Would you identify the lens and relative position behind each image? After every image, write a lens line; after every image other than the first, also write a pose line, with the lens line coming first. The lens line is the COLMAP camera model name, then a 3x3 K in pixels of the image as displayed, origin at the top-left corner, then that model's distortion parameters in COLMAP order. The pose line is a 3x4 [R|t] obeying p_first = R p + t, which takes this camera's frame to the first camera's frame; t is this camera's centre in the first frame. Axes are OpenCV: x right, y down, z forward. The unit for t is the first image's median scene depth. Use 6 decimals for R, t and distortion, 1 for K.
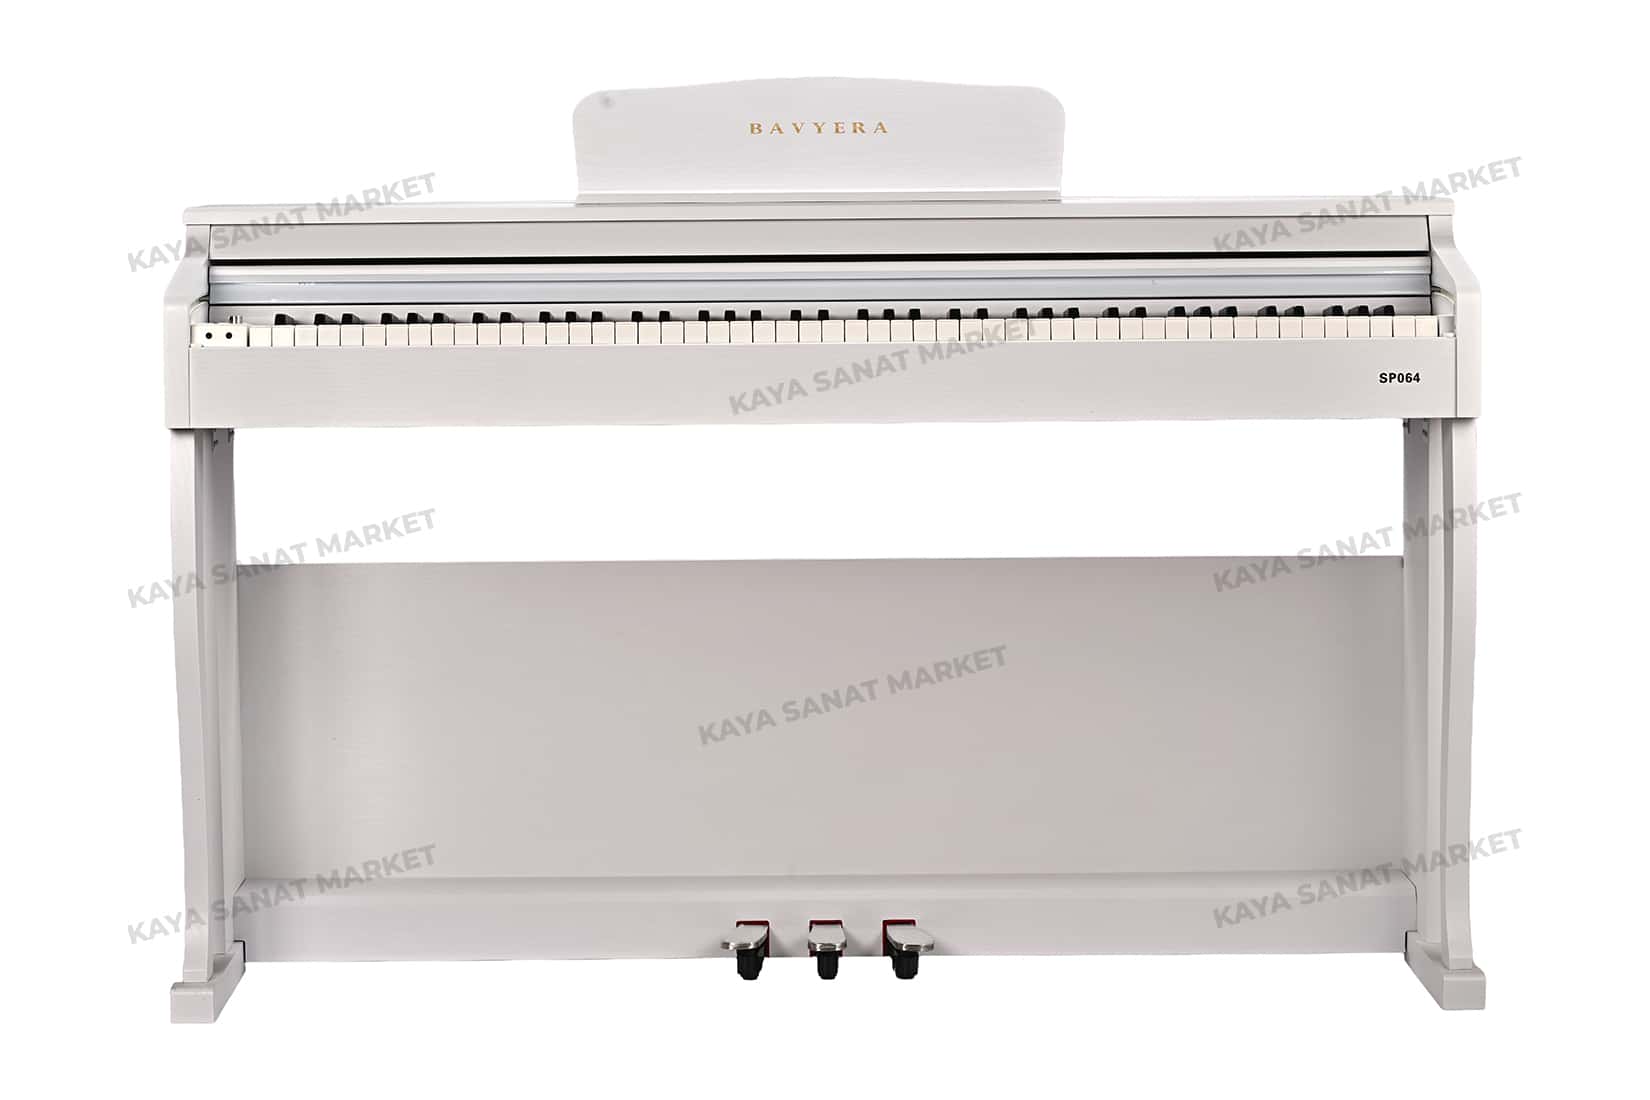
lens RADIAL K [[4860.9, 0, 825.0], [0, 4860.9, 550.0], [0, 0, 1]] dist [-0.073091, -1.184316]
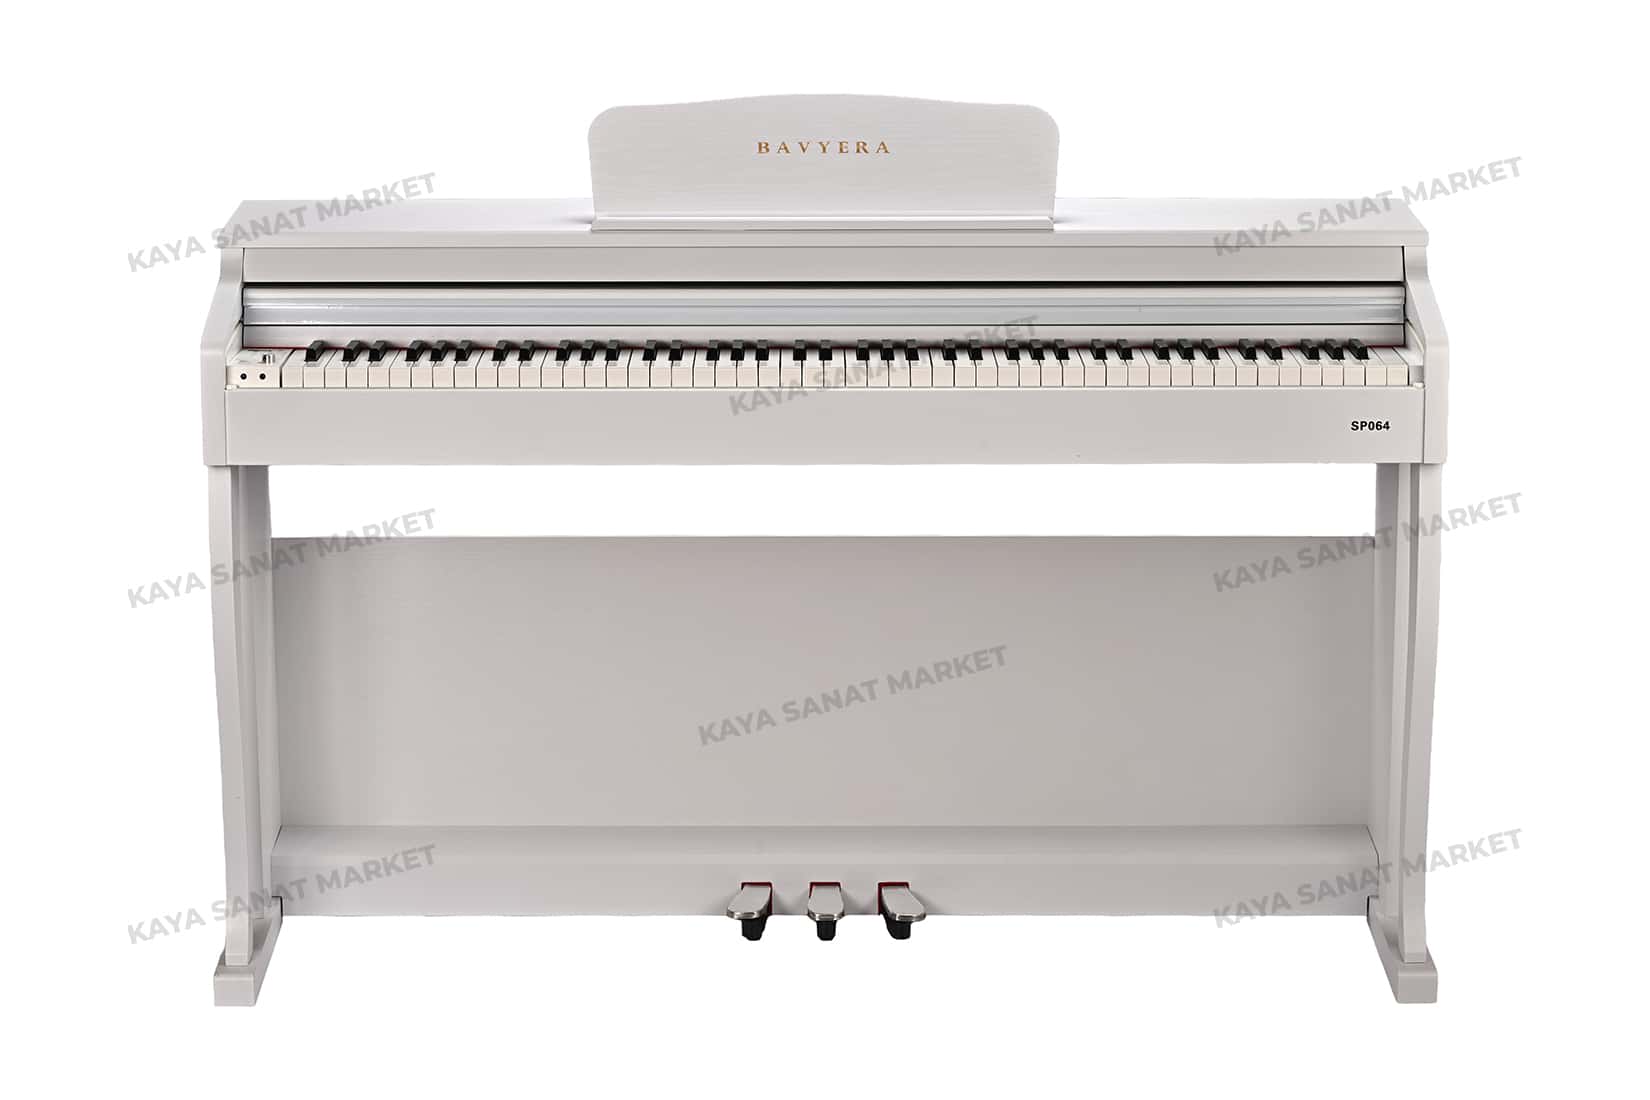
lens RADIAL K [[4860.9, 0, 825.0], [0, 4860.9, 550.0], [0, 0, 1]] dist [-0.073091, -1.184316]
pose [[0.999957, 0.008218, -0.004207, 0.004126], [-0.007523, 0.989449, 0.144685, -0.153013], [0.005352, -0.144647, 0.989469, -0.047889]]
